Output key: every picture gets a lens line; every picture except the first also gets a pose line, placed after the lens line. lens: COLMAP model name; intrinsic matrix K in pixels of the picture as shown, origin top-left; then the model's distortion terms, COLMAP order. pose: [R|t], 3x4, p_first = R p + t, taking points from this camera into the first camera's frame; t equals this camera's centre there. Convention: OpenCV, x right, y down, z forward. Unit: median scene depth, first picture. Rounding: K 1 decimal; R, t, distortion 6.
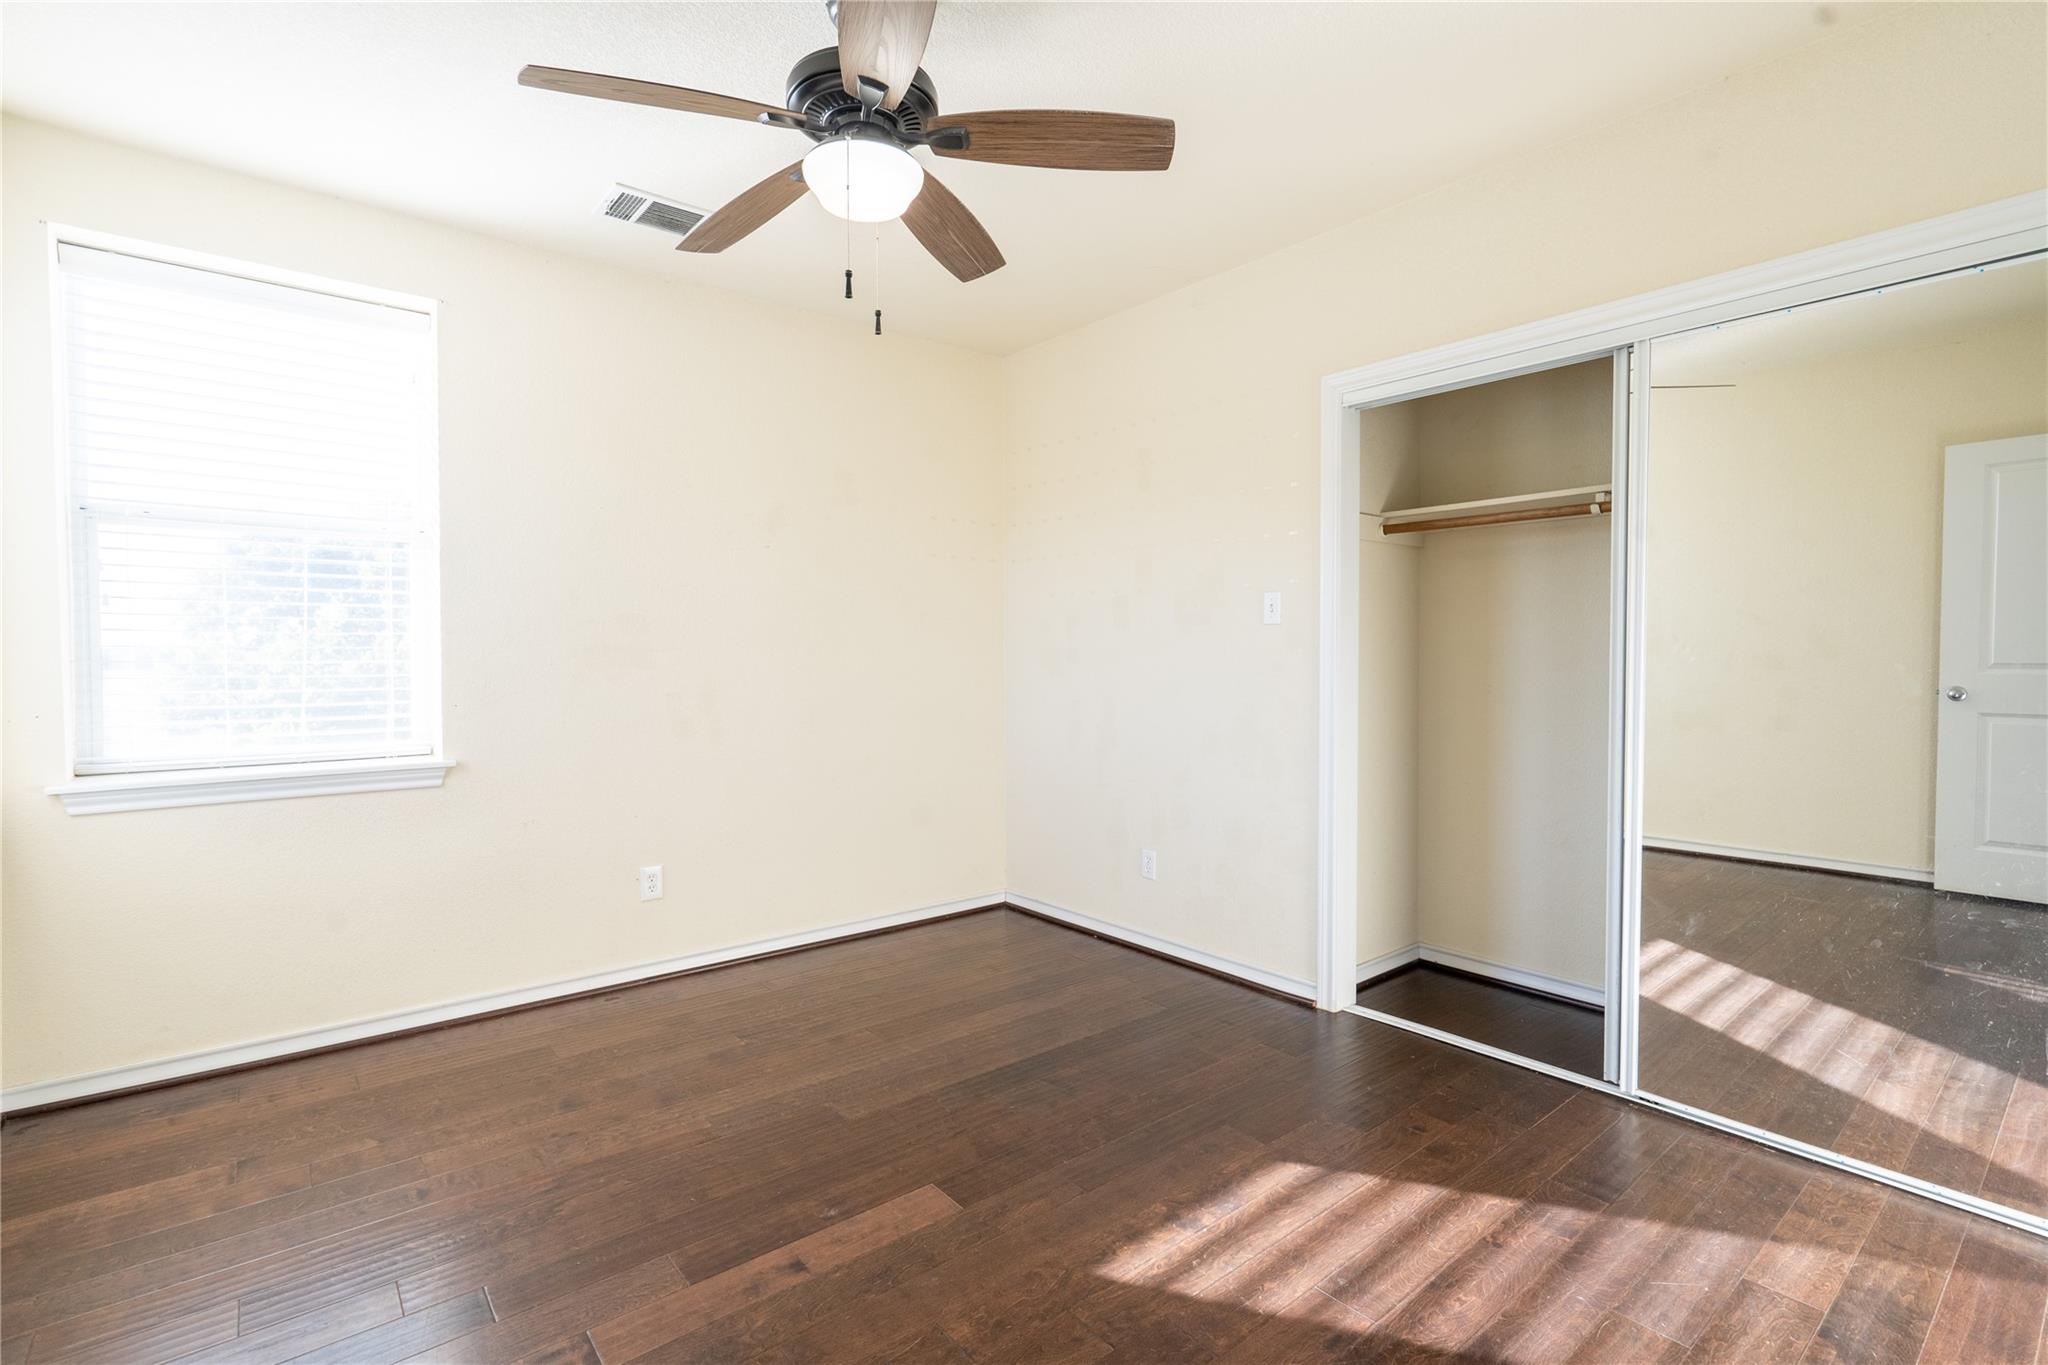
lens RADIAL K [[944.3, 0, 1023.5], [0, 944.3, 680.0], [0, 0, 1]] dist [-0.002834, 0.004061]
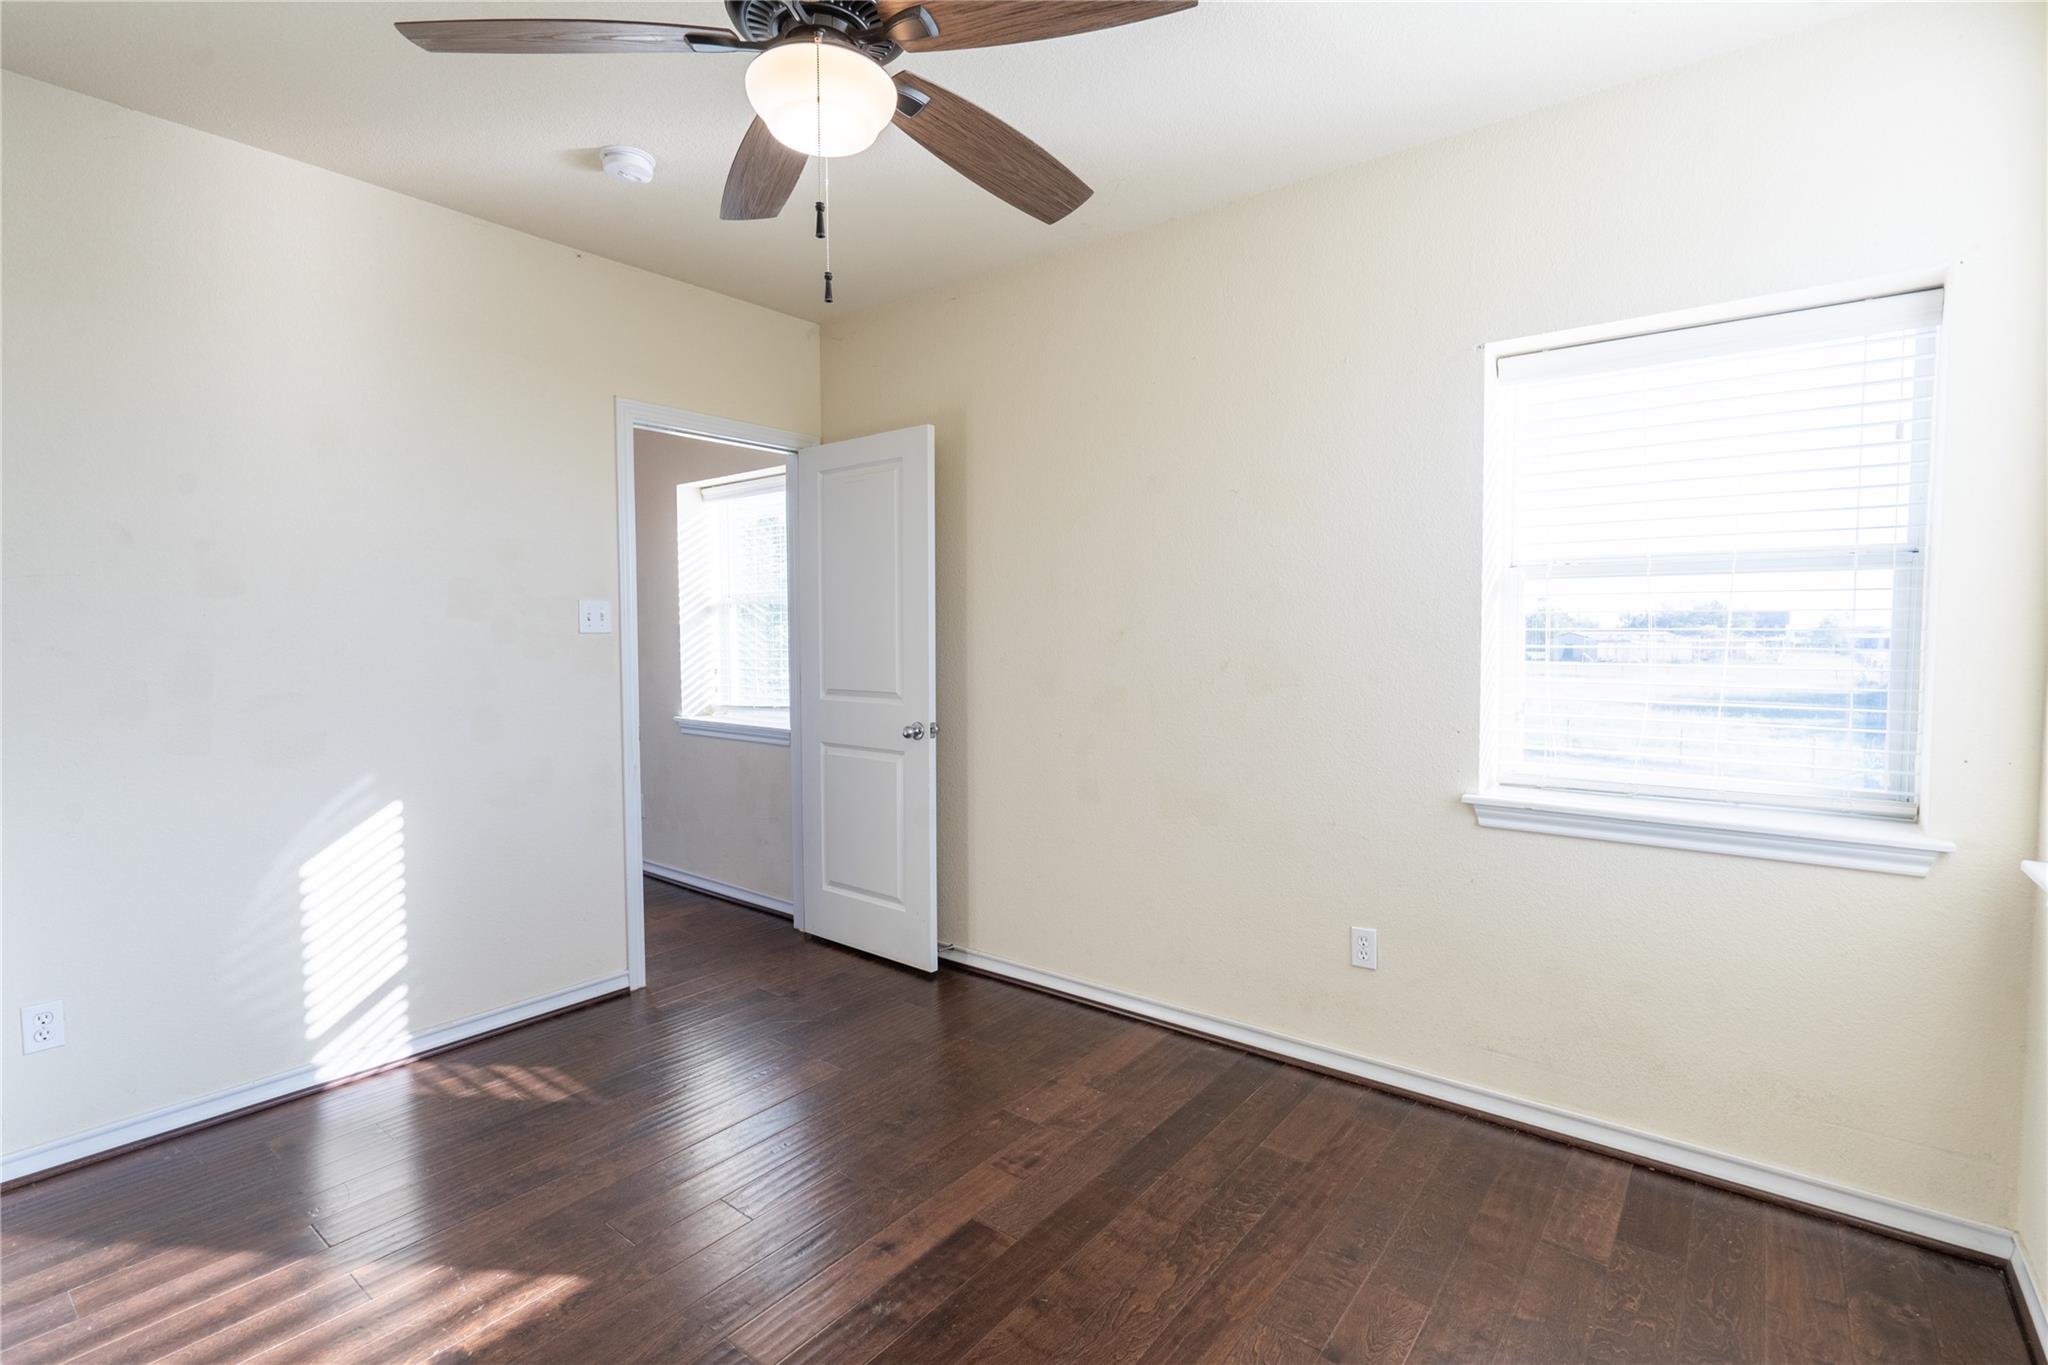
lens RADIAL K [[944.3, 0, 1023.5], [0, 944.3, 680.0], [0, 0, 1]] dist [-0.002834, 0.004061]
pose [[-0.975135, 0.017195, -0.220945, -0.120349], [-0.001449, 0.996469, 0.083944, -0.082909], [0.221608, 0.082177, -0.971667, 1.485734]]
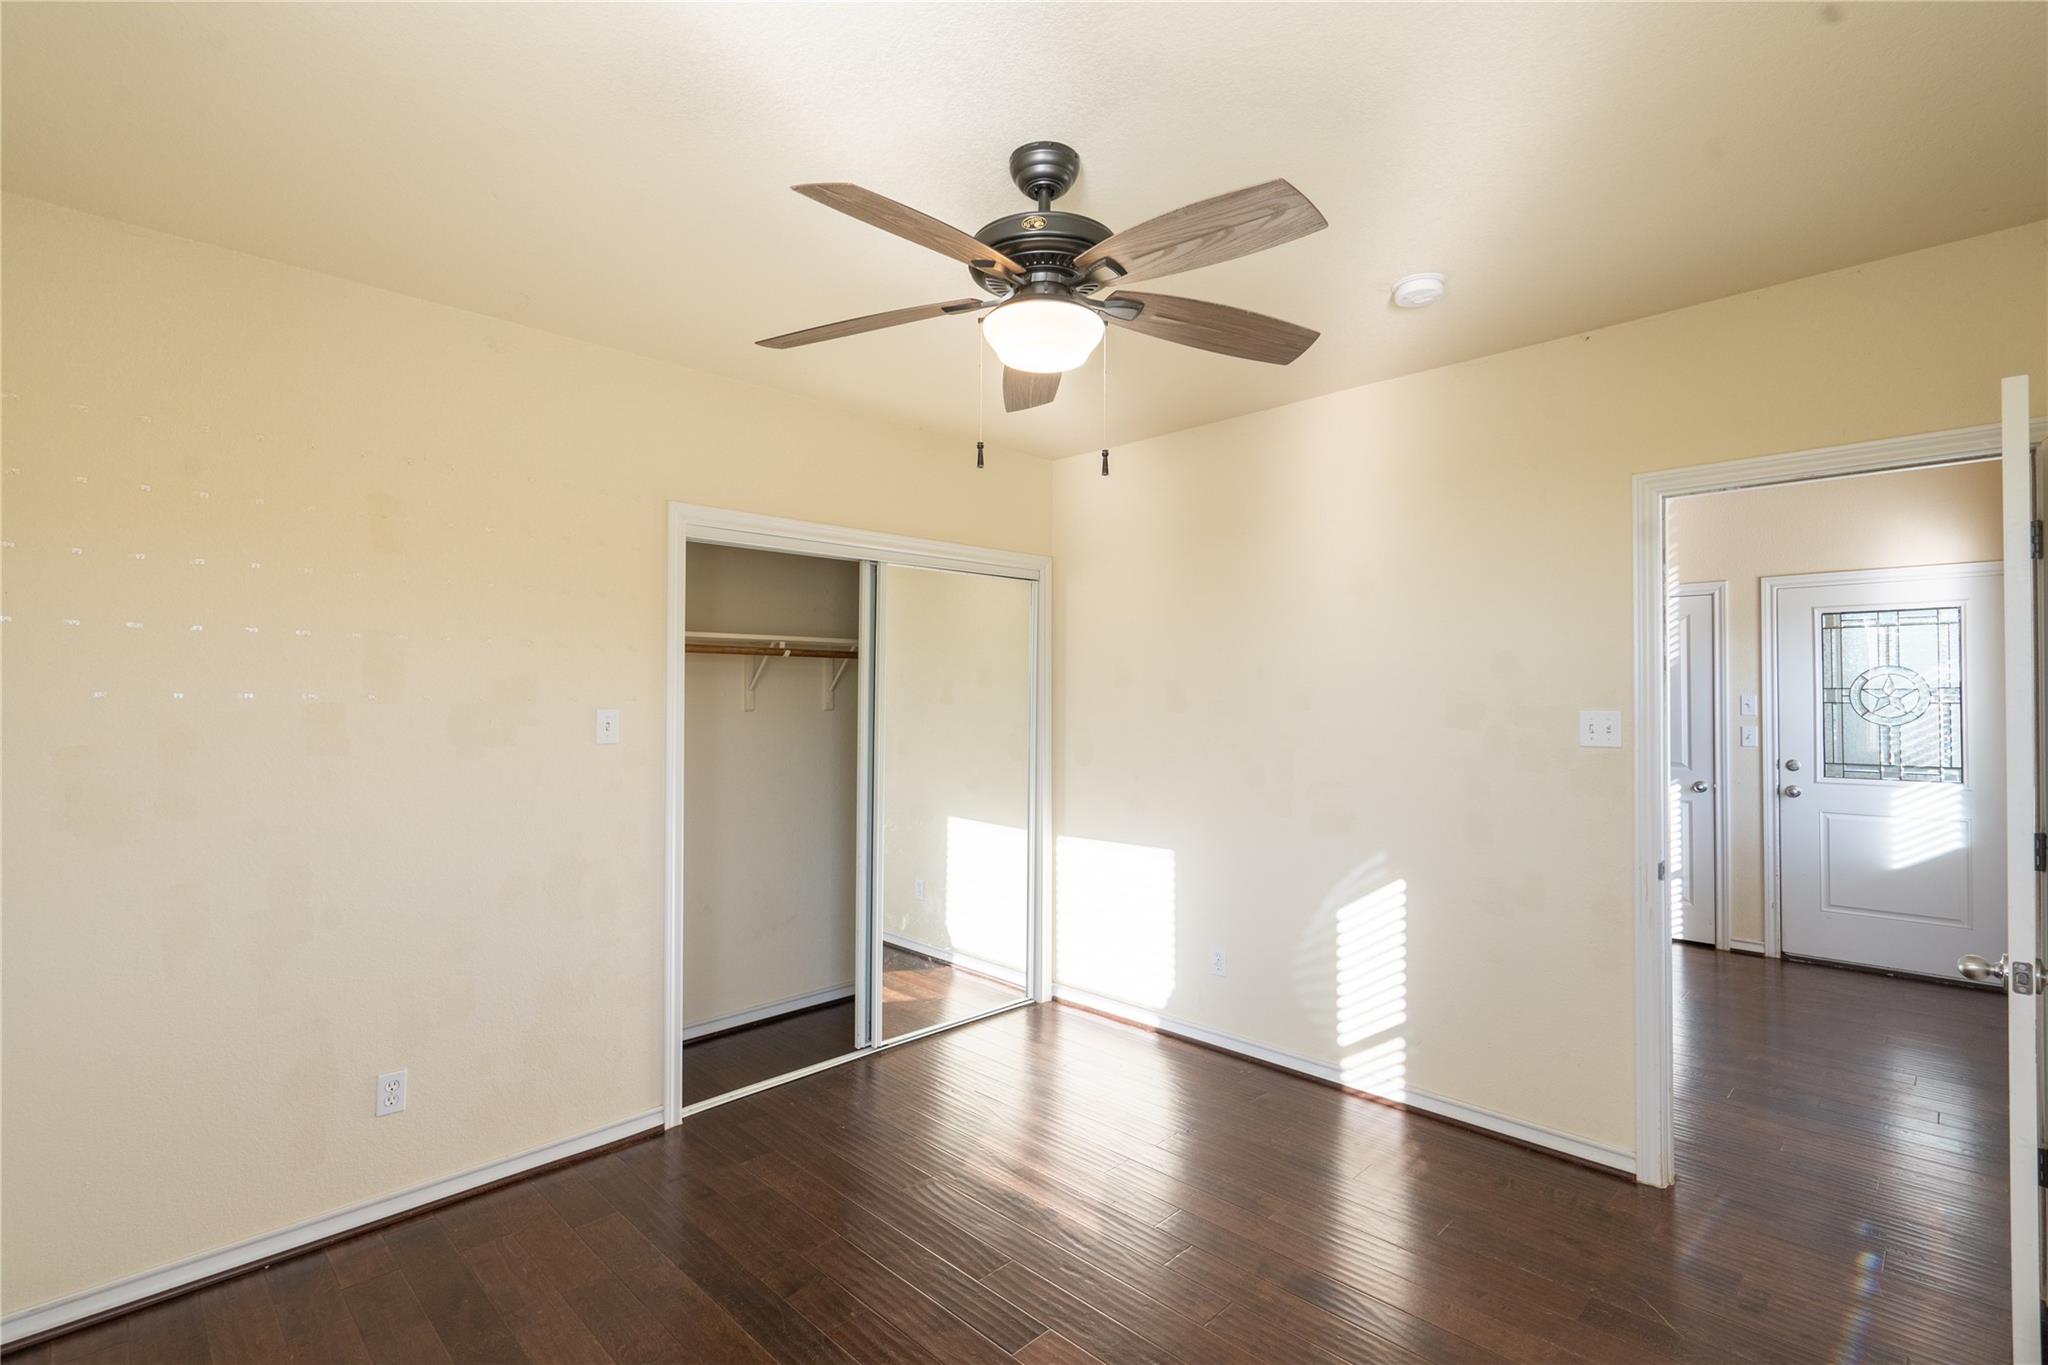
lens RADIAL K [[944.3, 0, 1023.5], [0, 944.3, 680.0], [0, 0, 1]] dist [-0.002834, 0.004061]
pose [[-0.098651, 0.020146, 0.994918, -0.914953], [0.032263, 0.999334, -0.017037, -0.121277], [-0.994599, 0.030418, -0.099235, 0.900703]]
